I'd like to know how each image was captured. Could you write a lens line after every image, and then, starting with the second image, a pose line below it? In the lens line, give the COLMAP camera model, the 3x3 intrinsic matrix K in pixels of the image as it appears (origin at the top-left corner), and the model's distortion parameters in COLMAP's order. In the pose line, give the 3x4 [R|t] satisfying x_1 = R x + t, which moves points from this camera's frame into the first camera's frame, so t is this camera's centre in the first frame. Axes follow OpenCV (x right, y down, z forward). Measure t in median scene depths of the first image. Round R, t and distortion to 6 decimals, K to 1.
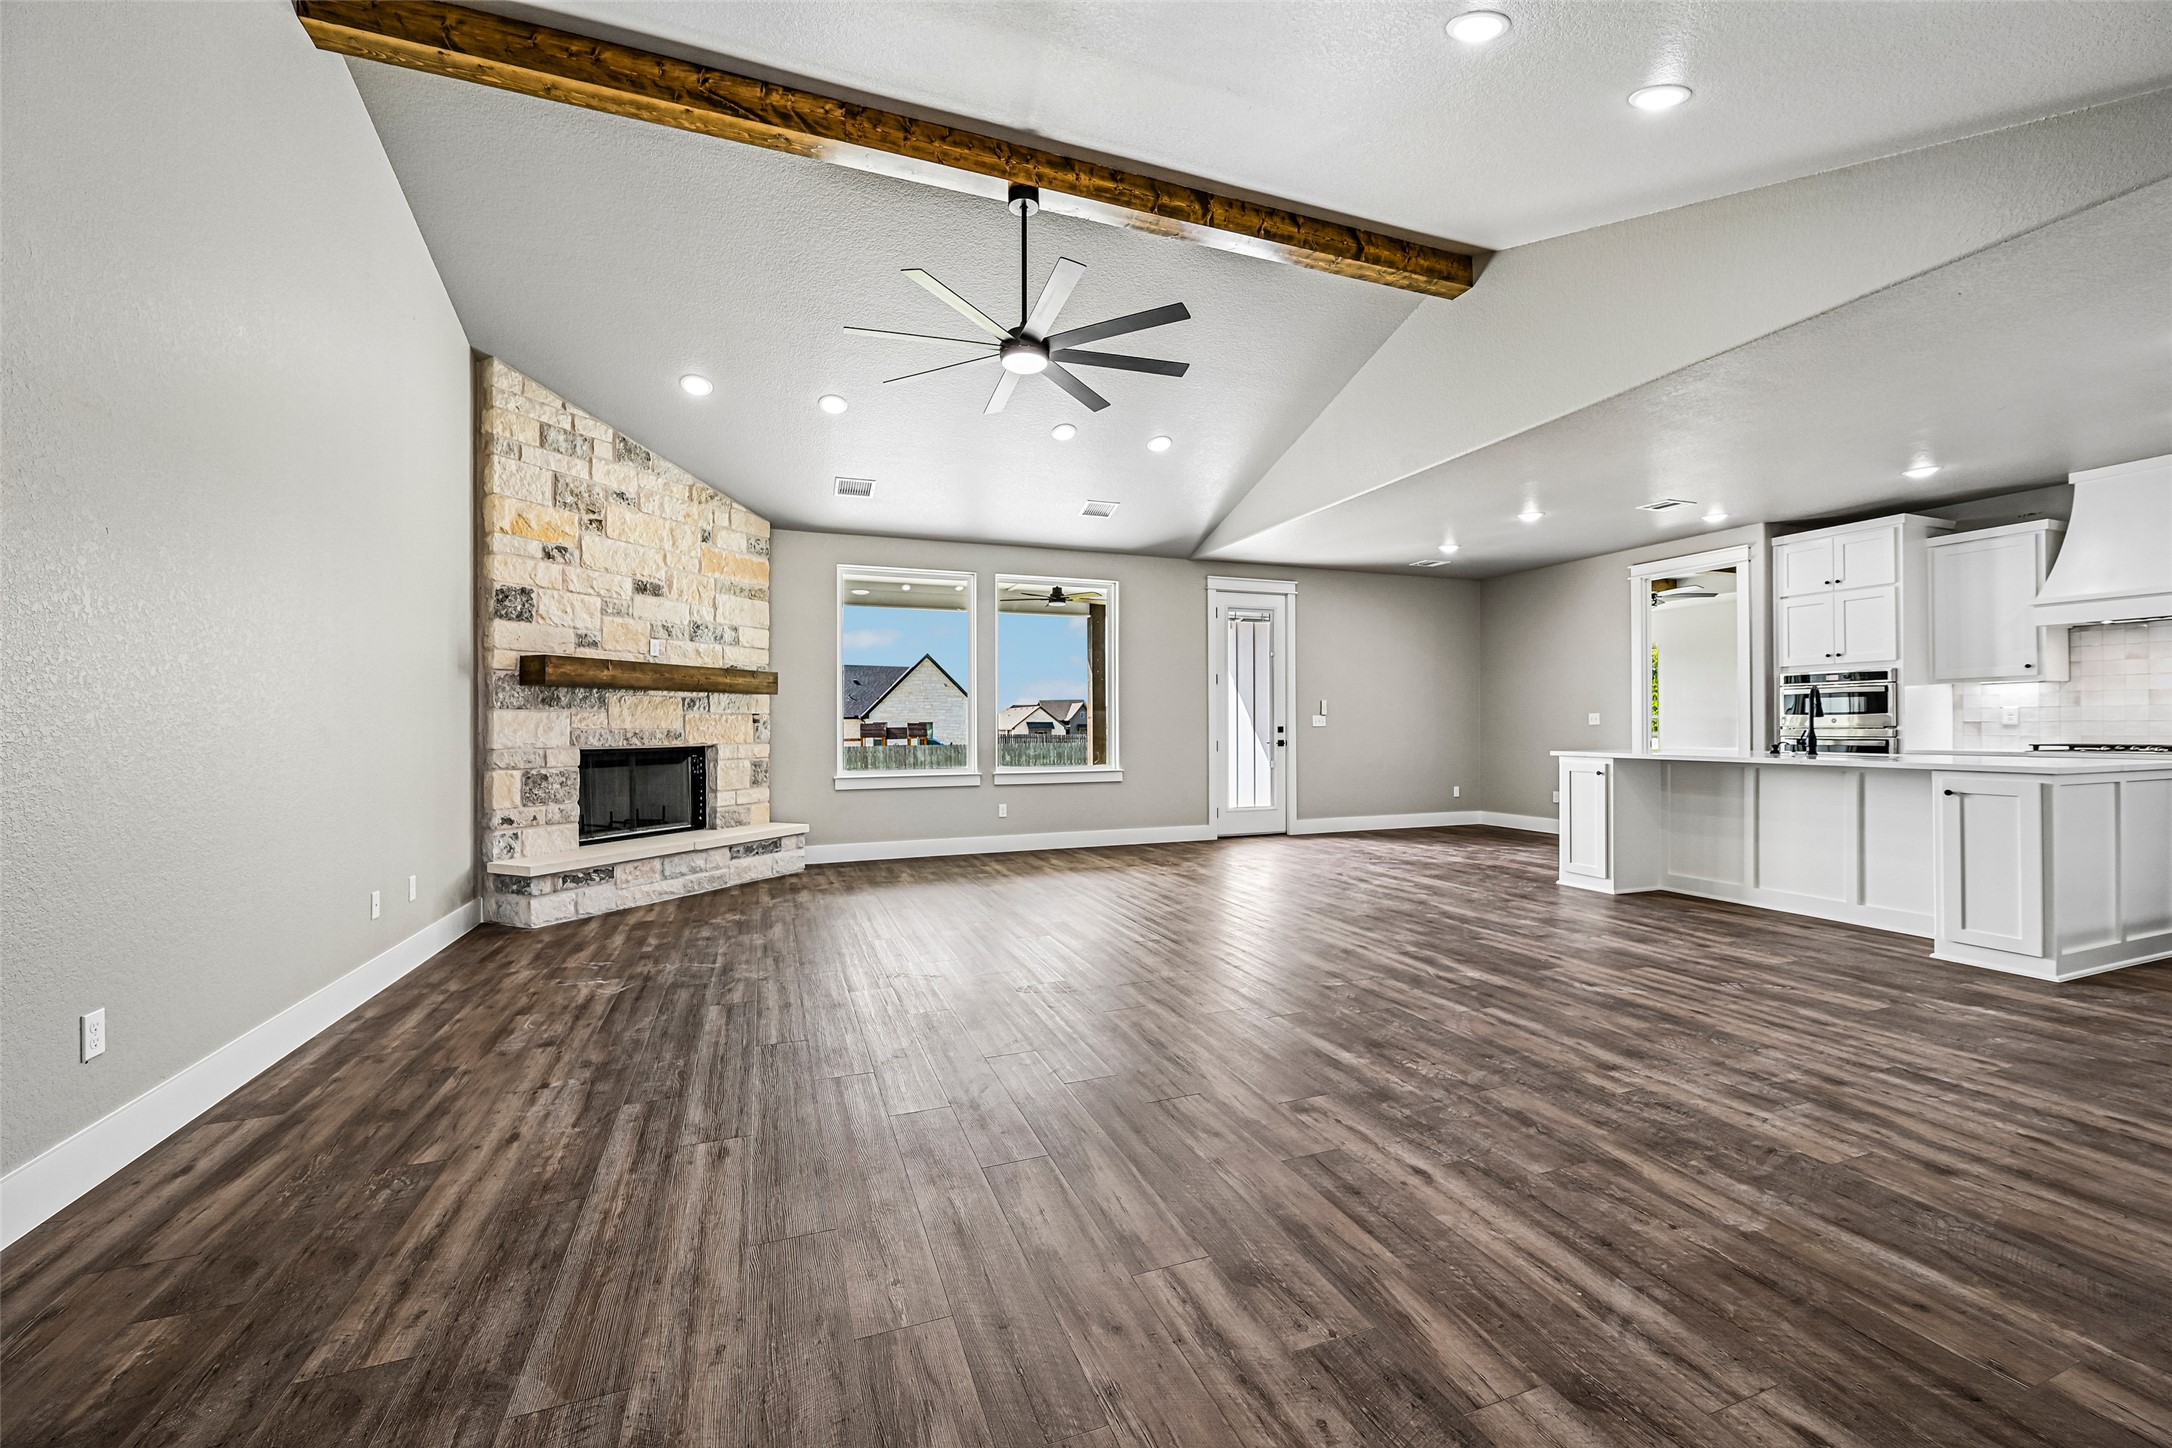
lens RADIAL K [[845.4, 0, 1085.0], [0, 845.4, 725.6], [0, 0, 1]] dist [-0.000970, 0.000289]
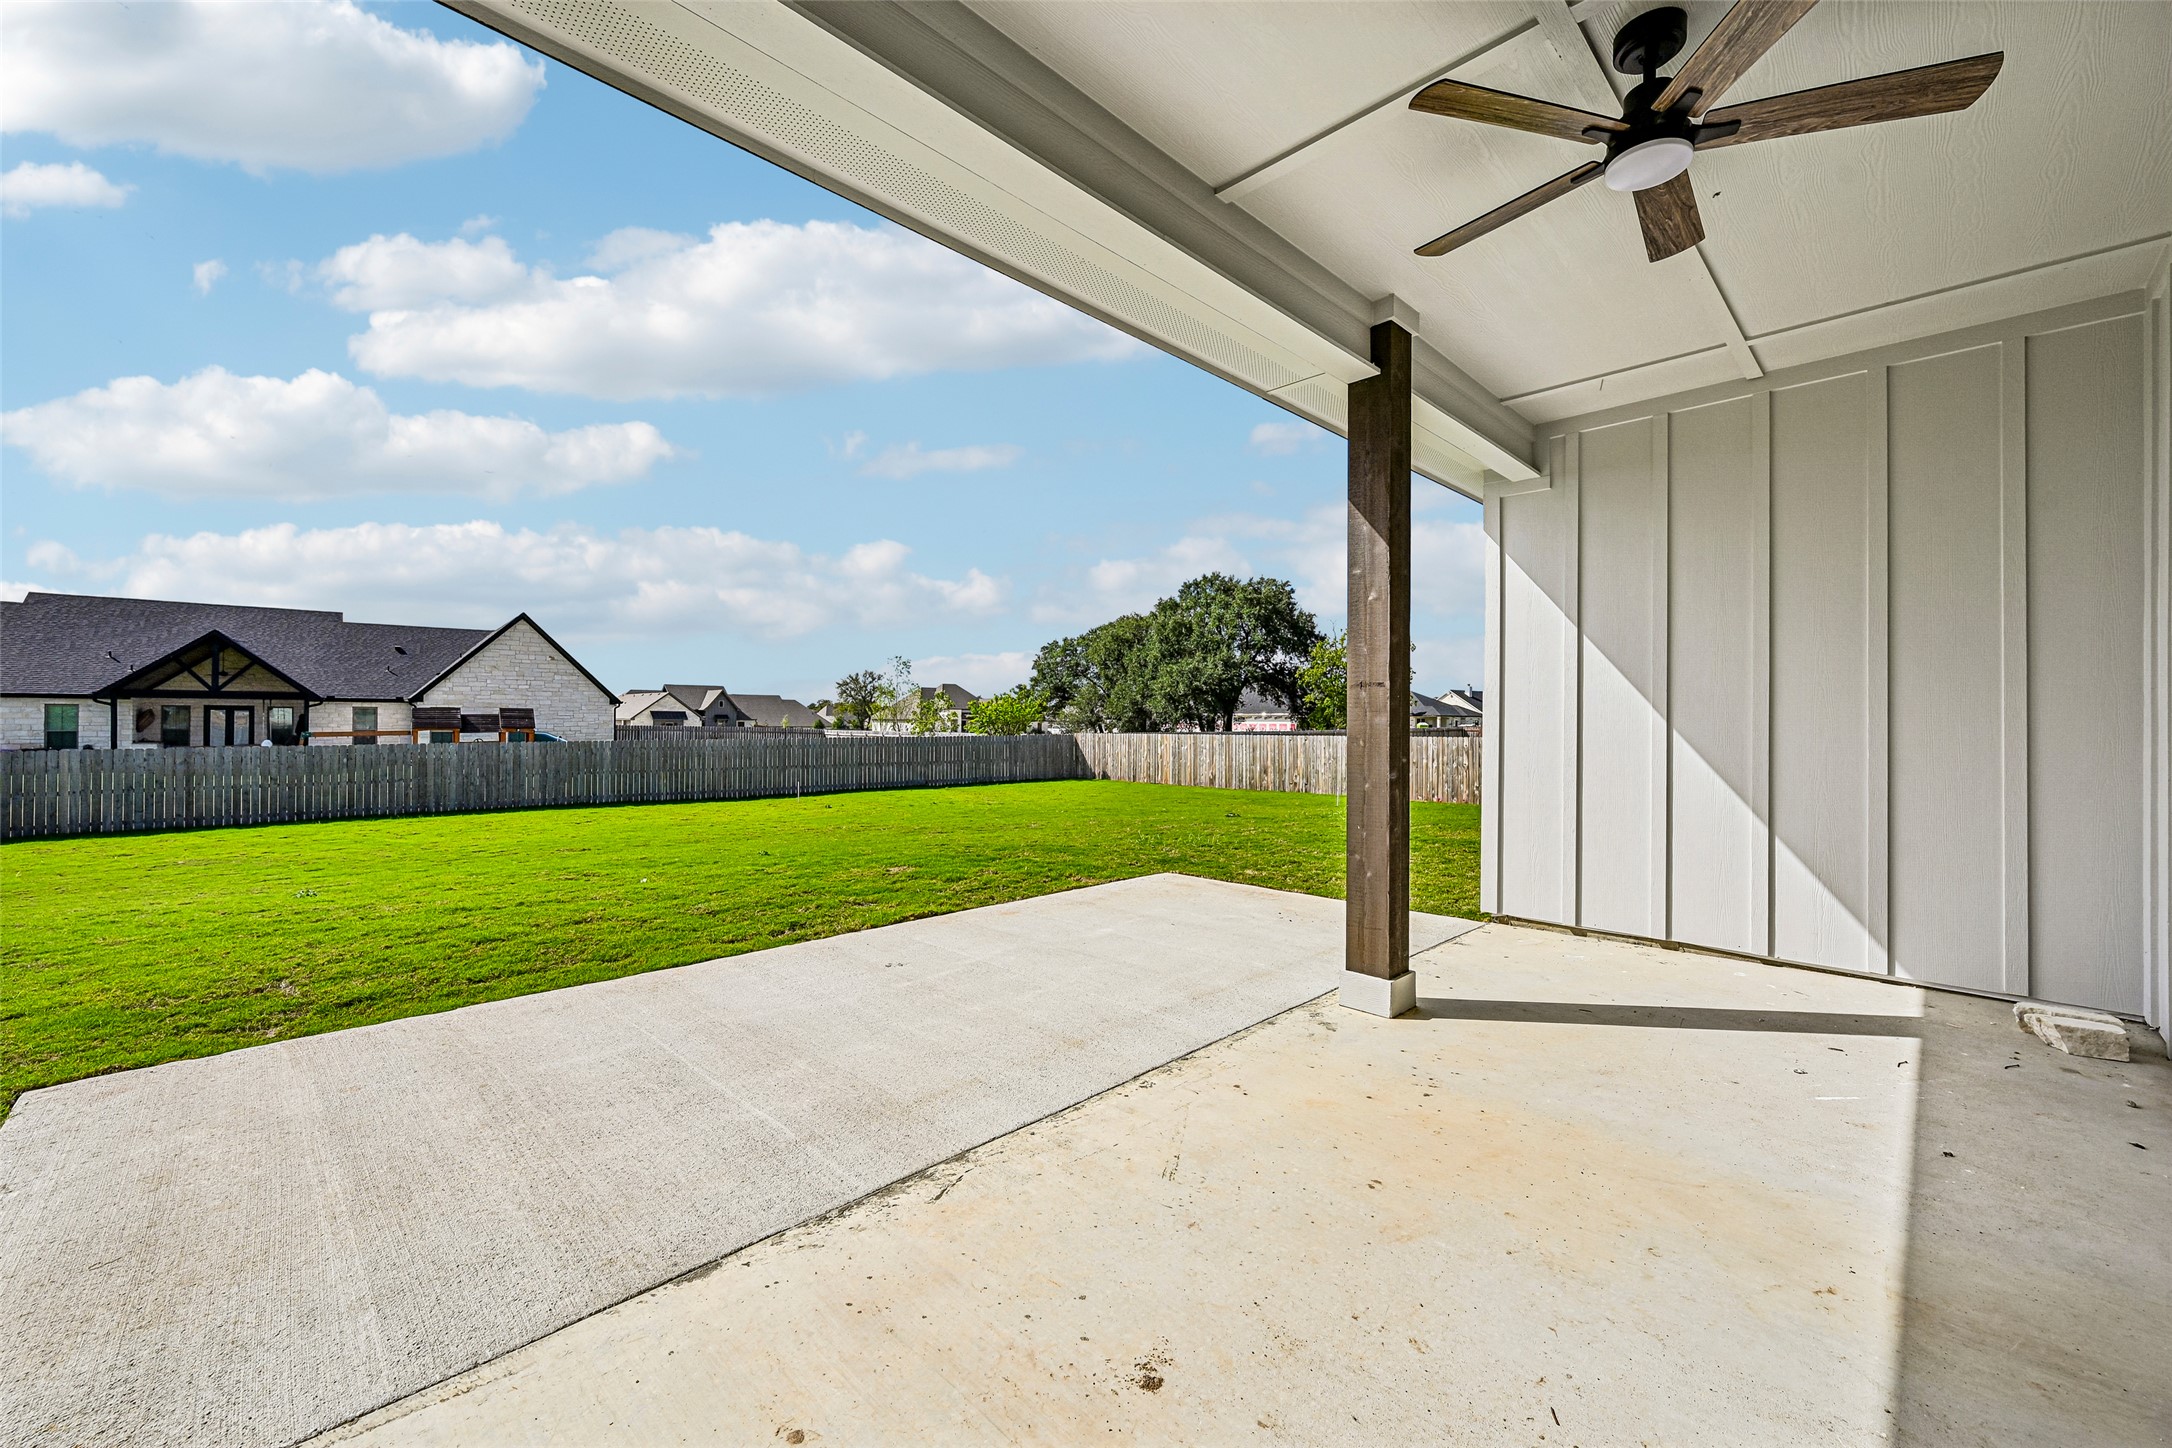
lens RADIAL K [[849.2, 0, 1082.8], [0, 849.2, 714.2], [0, 0, 1]] dist [-0.000740, 0.000044]
pose [[0.913576, 0.011653, 0.406501, -0.435609], [-0.009634, 0.999929, -0.007012, 0.013016], [-0.406554, 0.002490, 0.913623, 1.446391]]
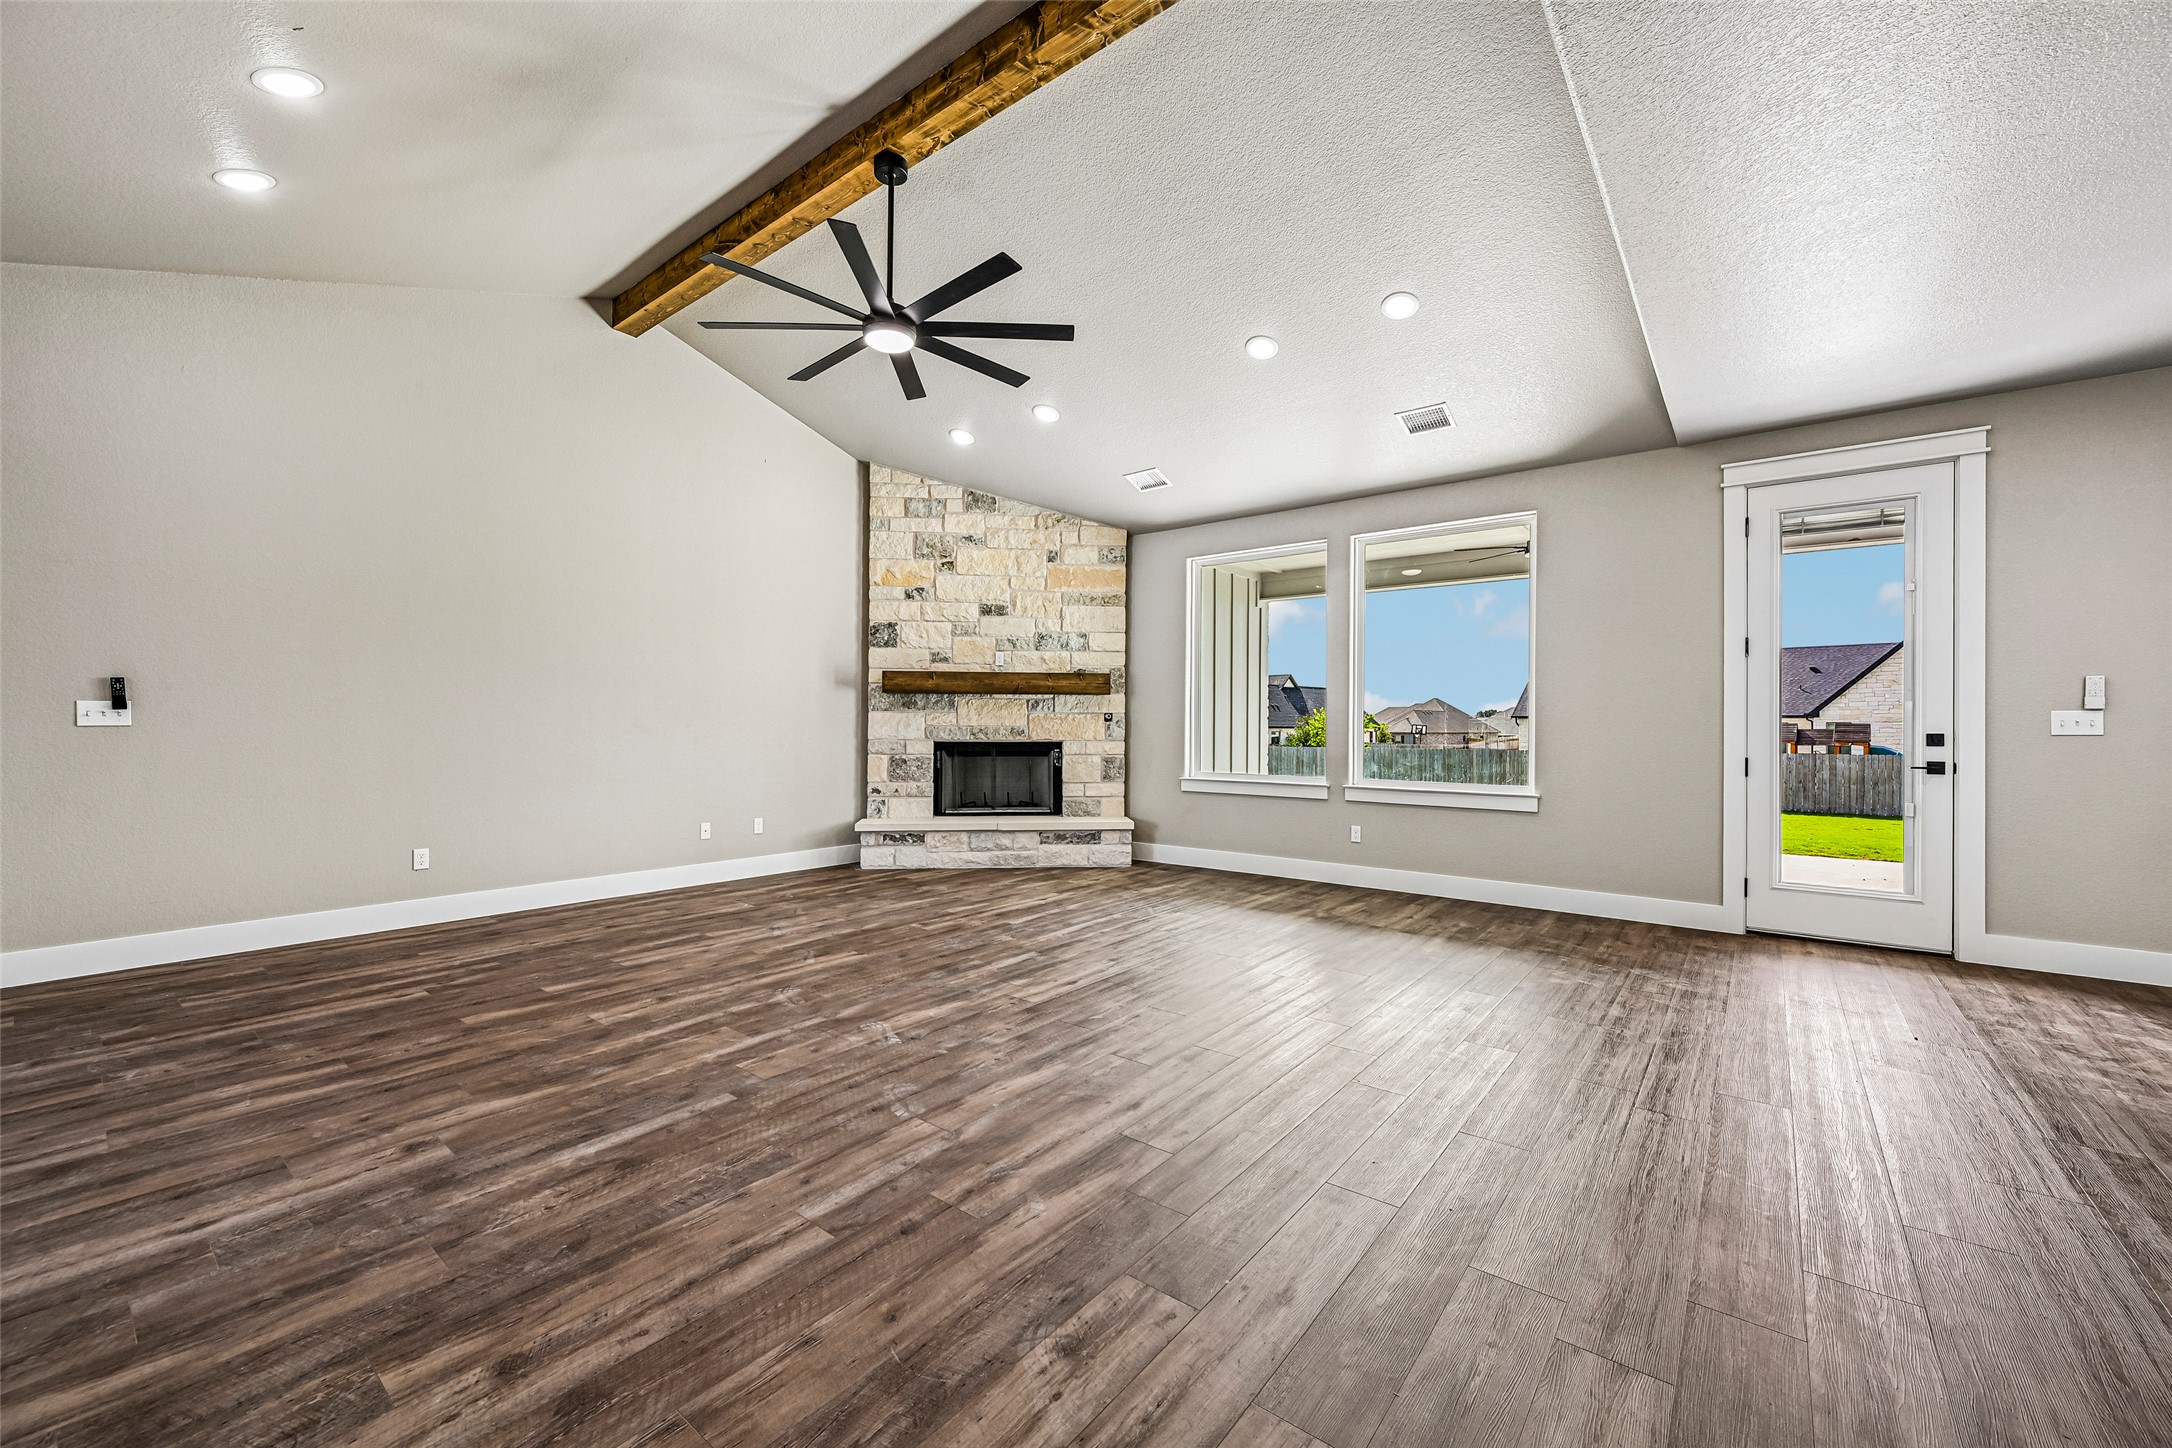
lens RADIAL K [[852.9, 0, 1086.4], [0, 852.9, 724.8], [0, 0, 1]] dist [-0.002101, 0.000649]
pose [[0.509760, 0.007115, -0.860287, 0.639267], [-0.006638, 0.999969, 0.004337, -0.004422], [0.860291, 0.003500, 0.509791, 0.522992]]
